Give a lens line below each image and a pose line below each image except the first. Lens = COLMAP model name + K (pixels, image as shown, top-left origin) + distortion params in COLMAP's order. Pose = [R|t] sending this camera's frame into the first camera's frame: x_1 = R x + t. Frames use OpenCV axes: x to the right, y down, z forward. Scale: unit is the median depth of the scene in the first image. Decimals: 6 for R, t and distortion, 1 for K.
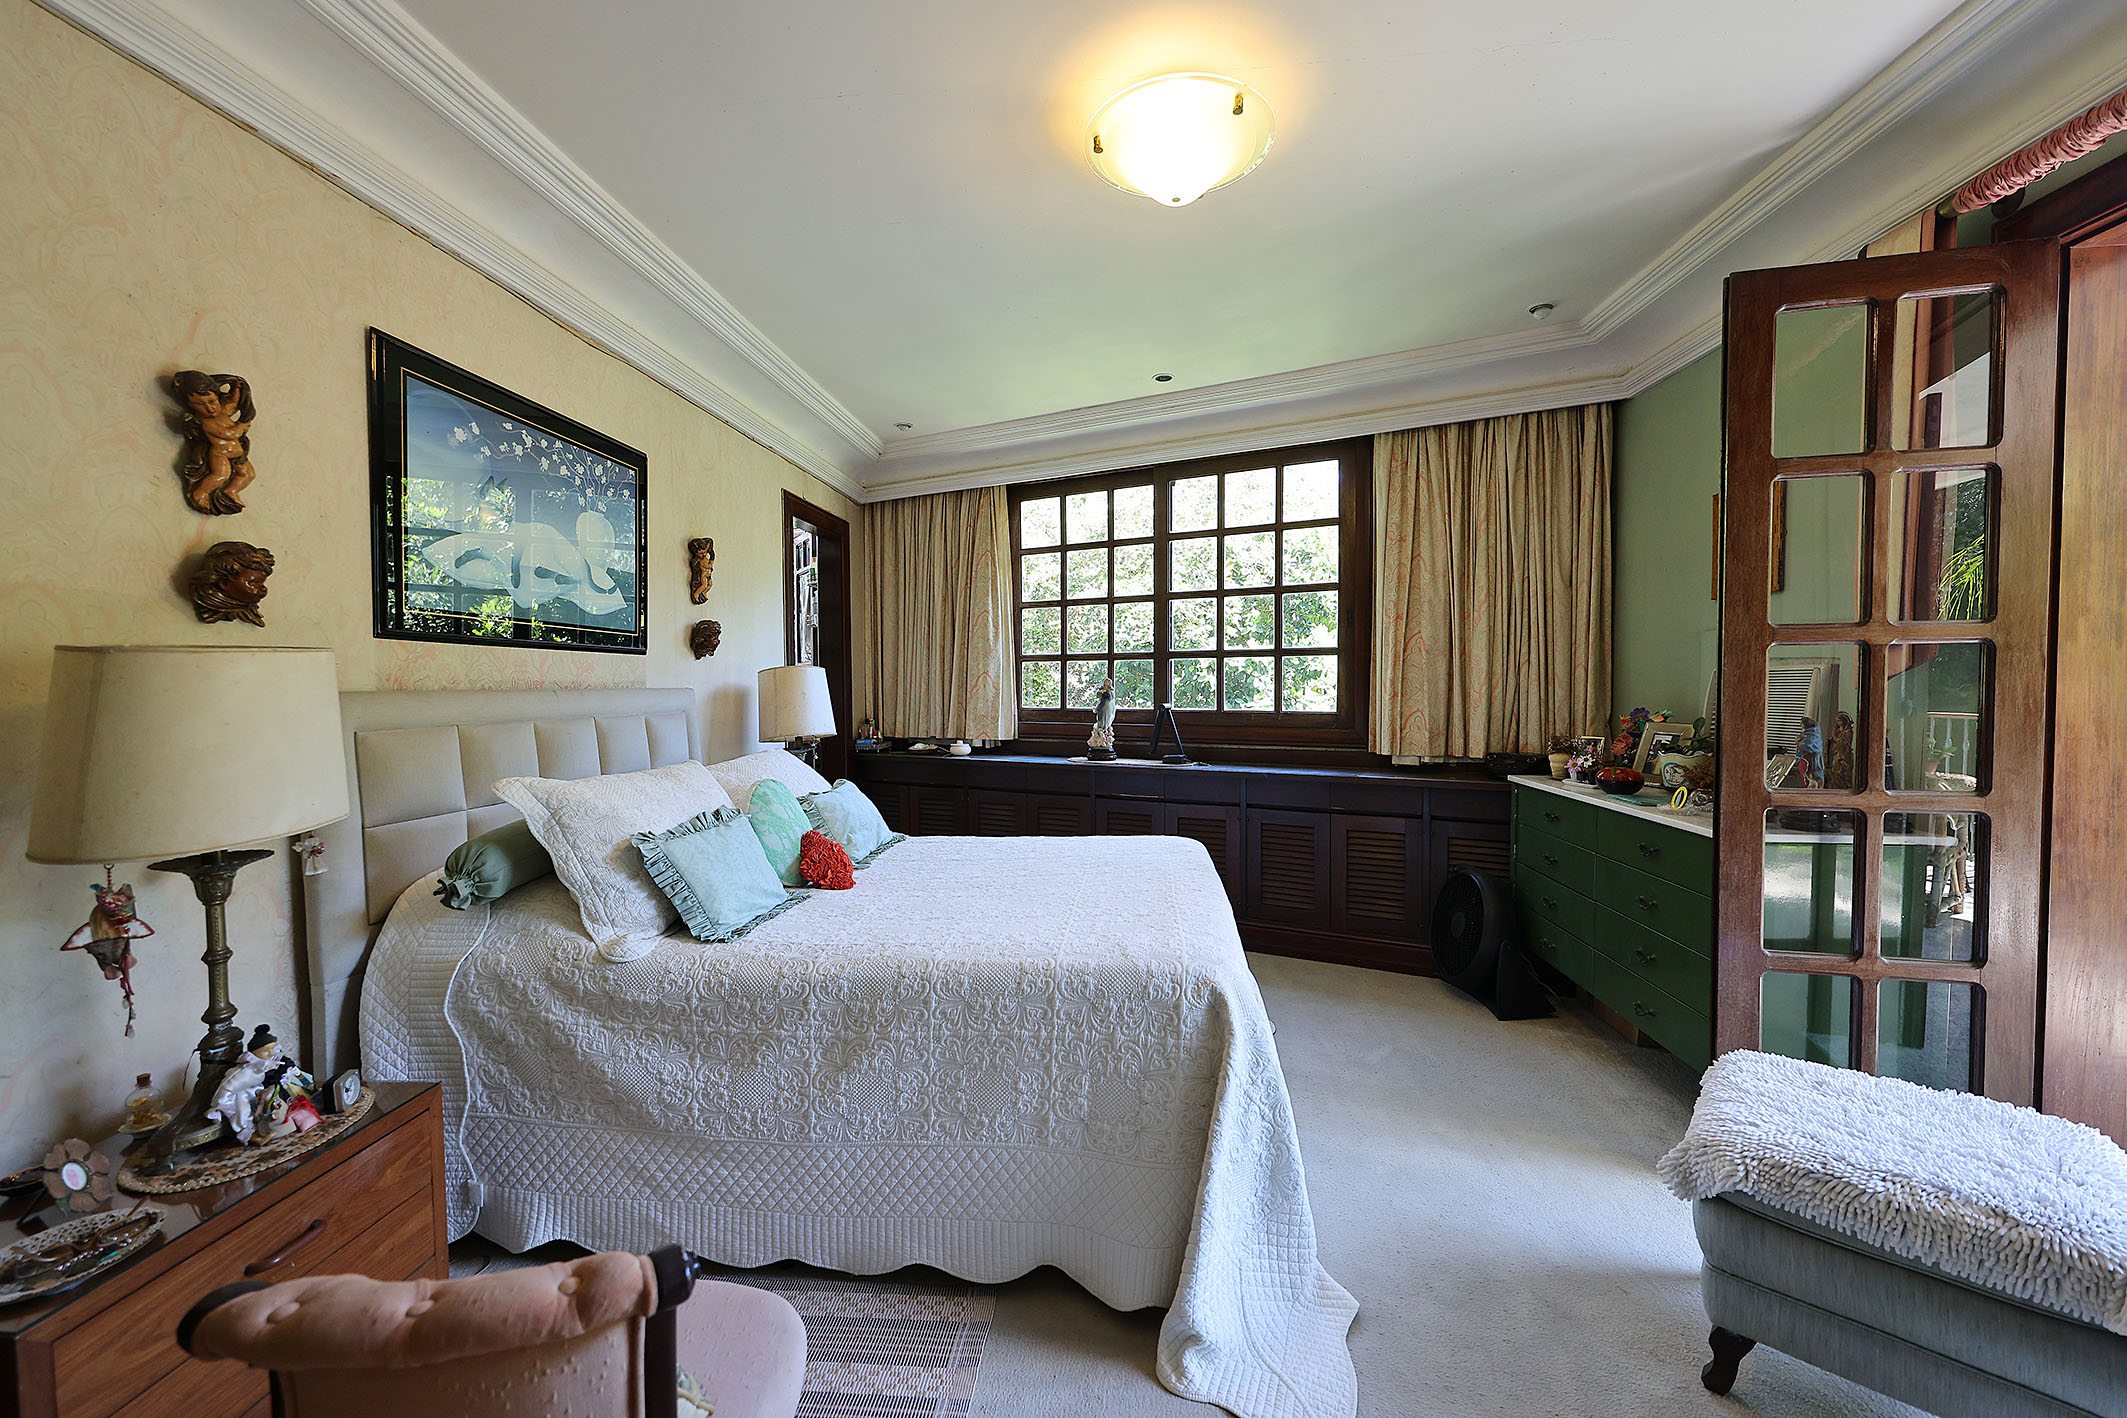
lens RADIAL K [[839.6, 0, 1072.2], [0, 839.6, 702.4], [0, 0, 1]] dist [0.008044, -0.000590]
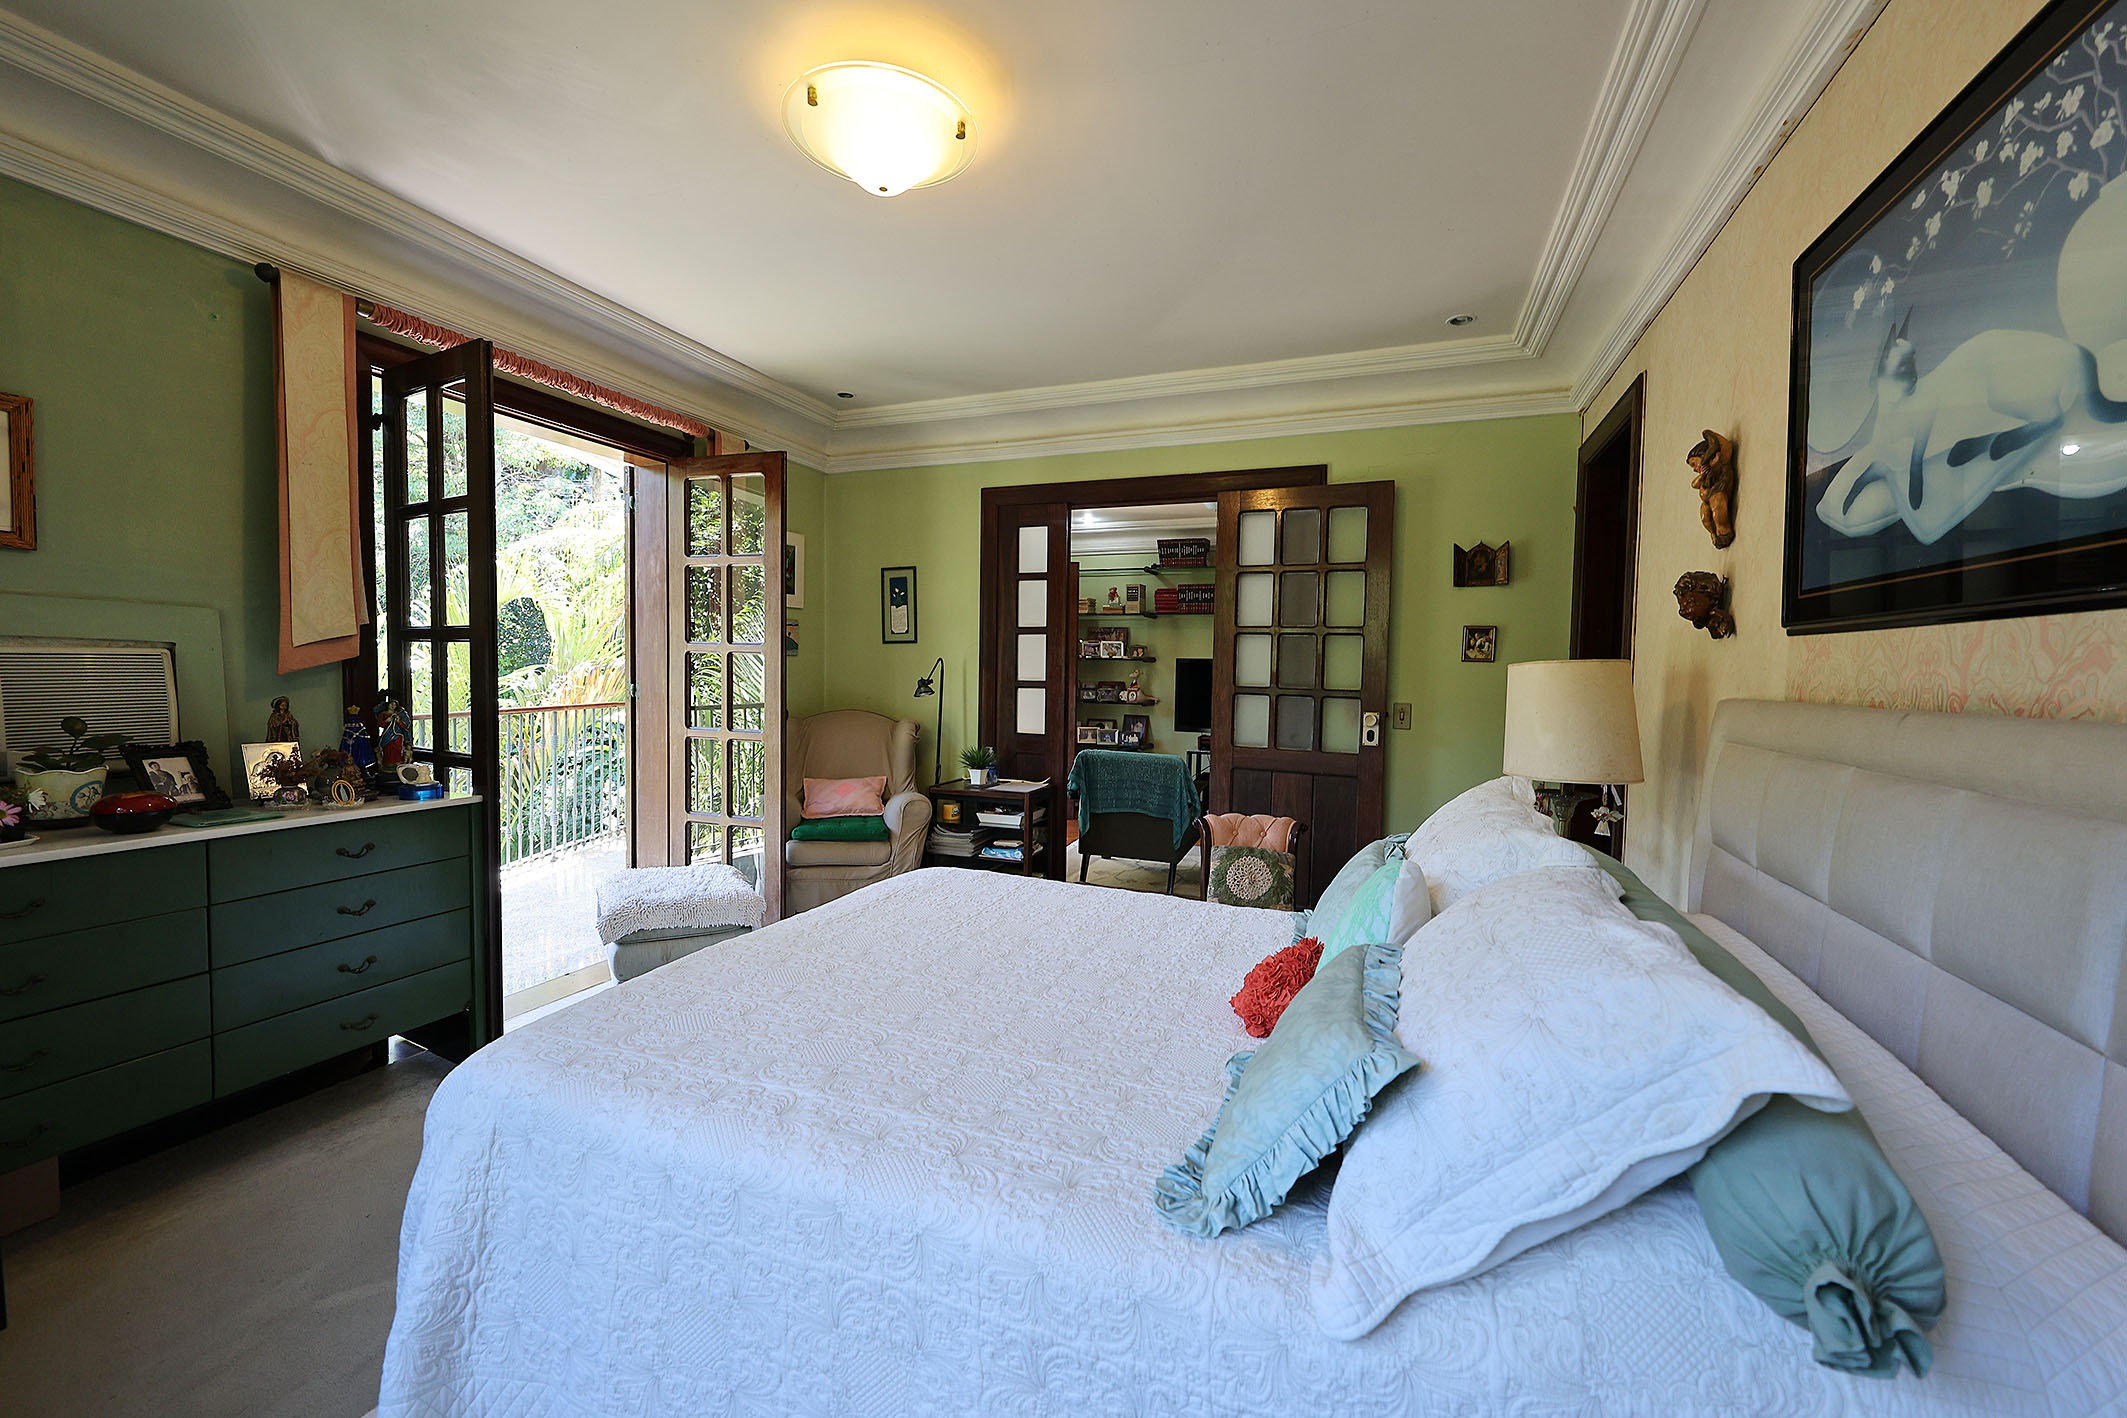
lens RADIAL K [[839.6, 0, 1057.8], [0, 839.6, 705.3], [0, 0, 1]] dist [0.008044, -0.000590]
pose [[-0.959310, -0.019780, 0.281661, -0.303737], [-0.001852, 0.997963, 0.063774, -0.048252], [-0.282348, 0.060657, -0.957392, 1.611397]]
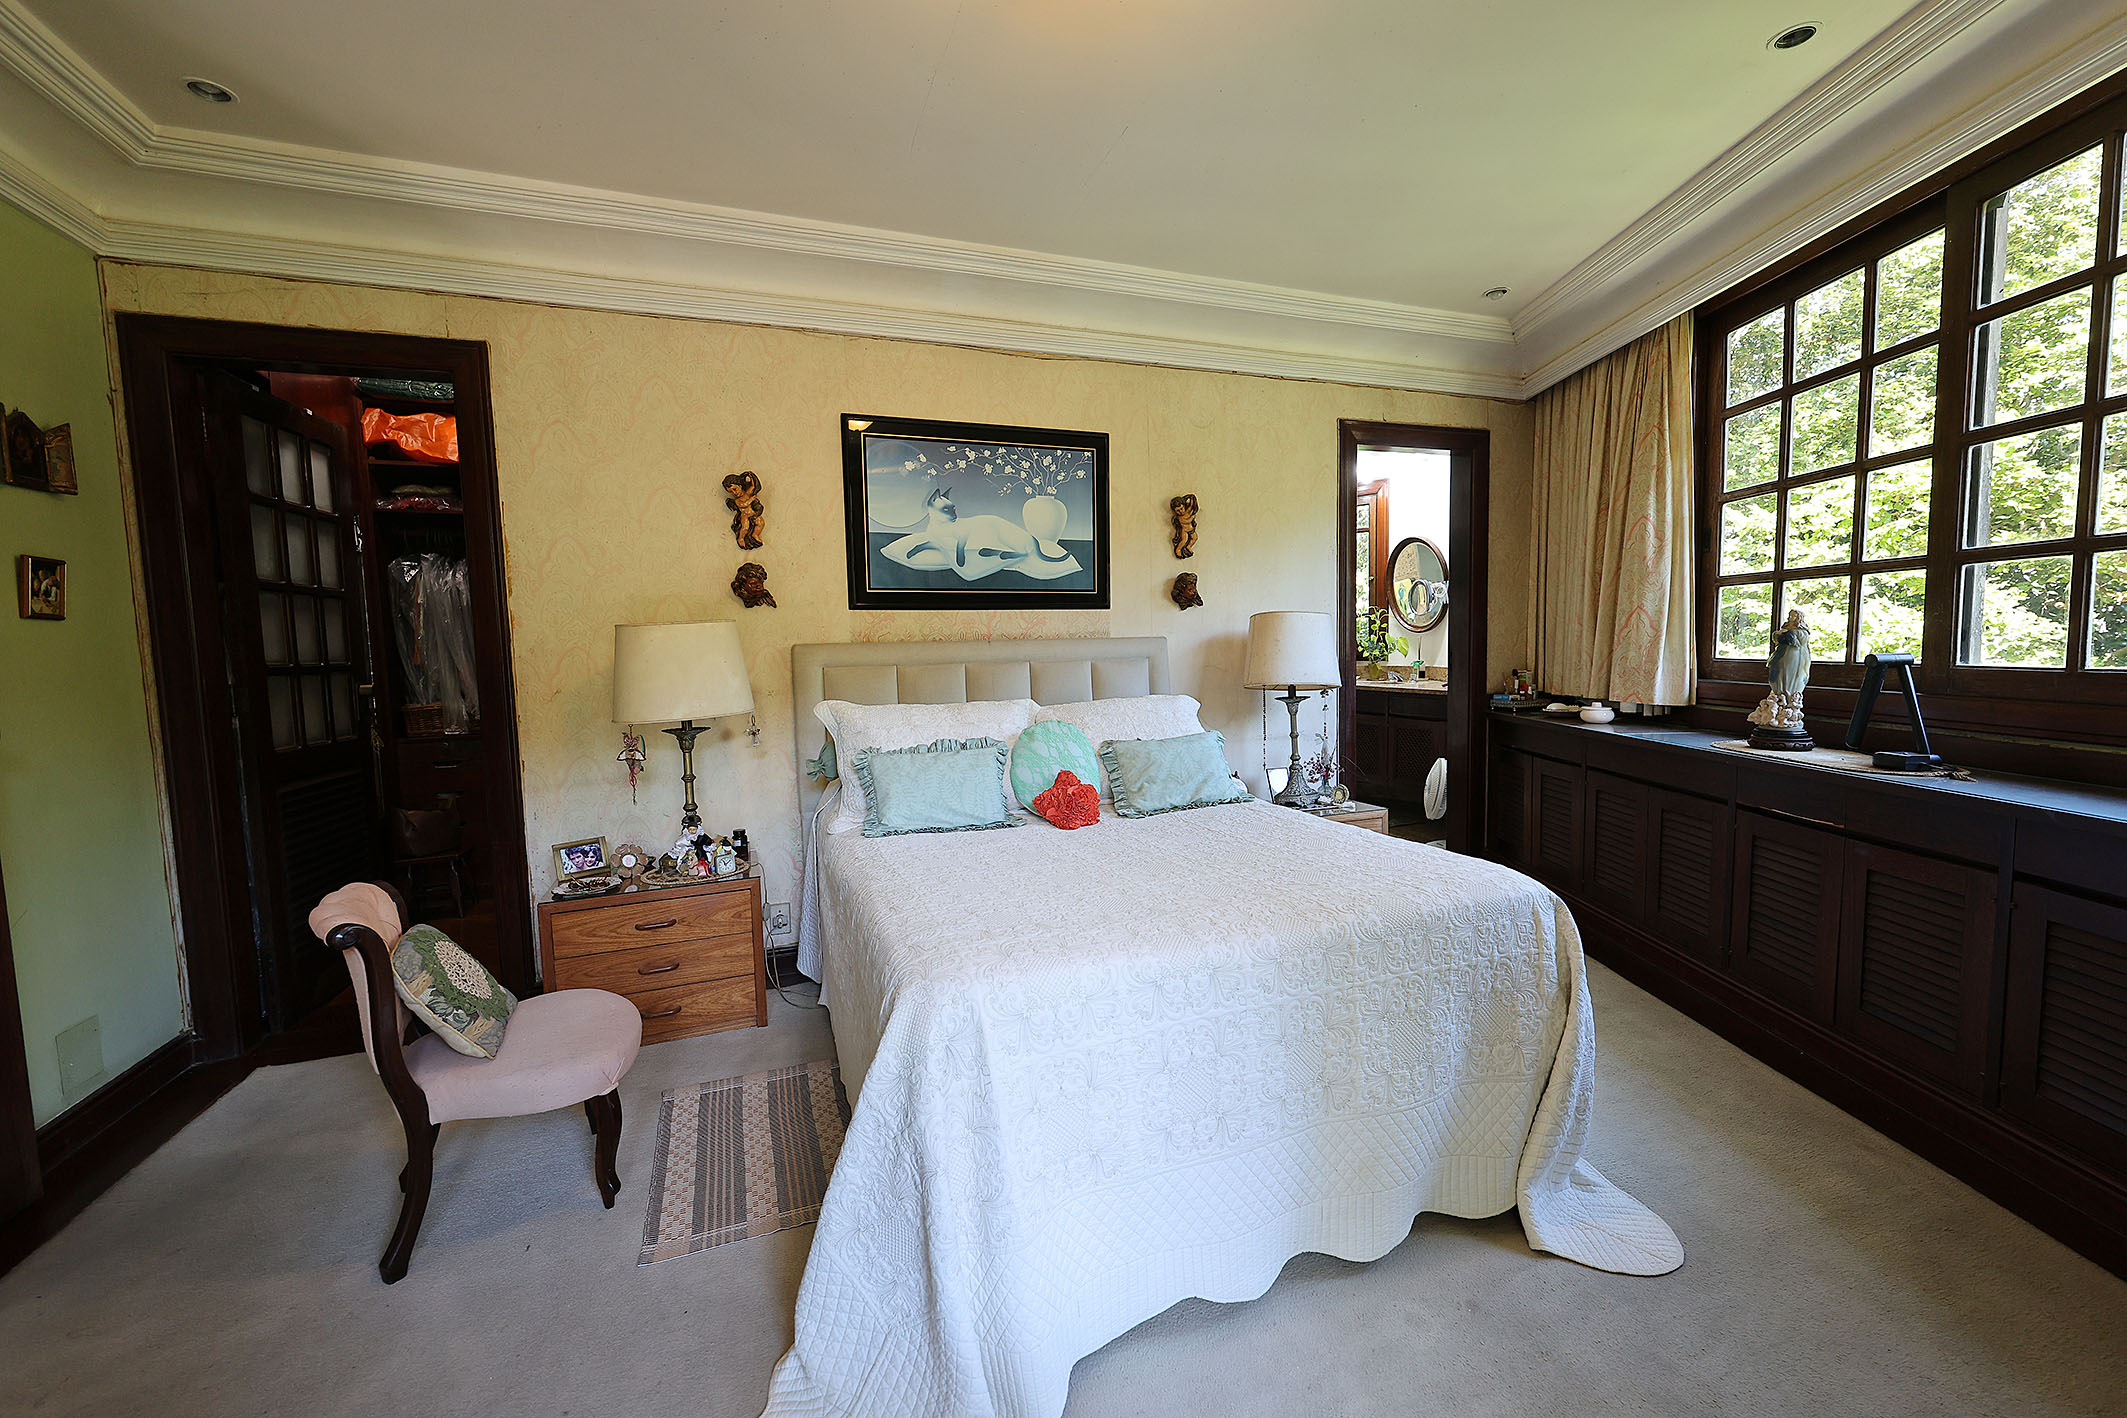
lens RADIAL K [[839.6, 0, 1052.6], [0, 839.6, 708.0], [0, 0, 1]] dist [0.008044, -0.000590]
pose [[0.432309, 0.066883, -0.899241, 0.644163], [-0.000974, 0.997279, 0.073707, -0.006218], [0.901725, -0.030988, 0.431198, 0.525022]]
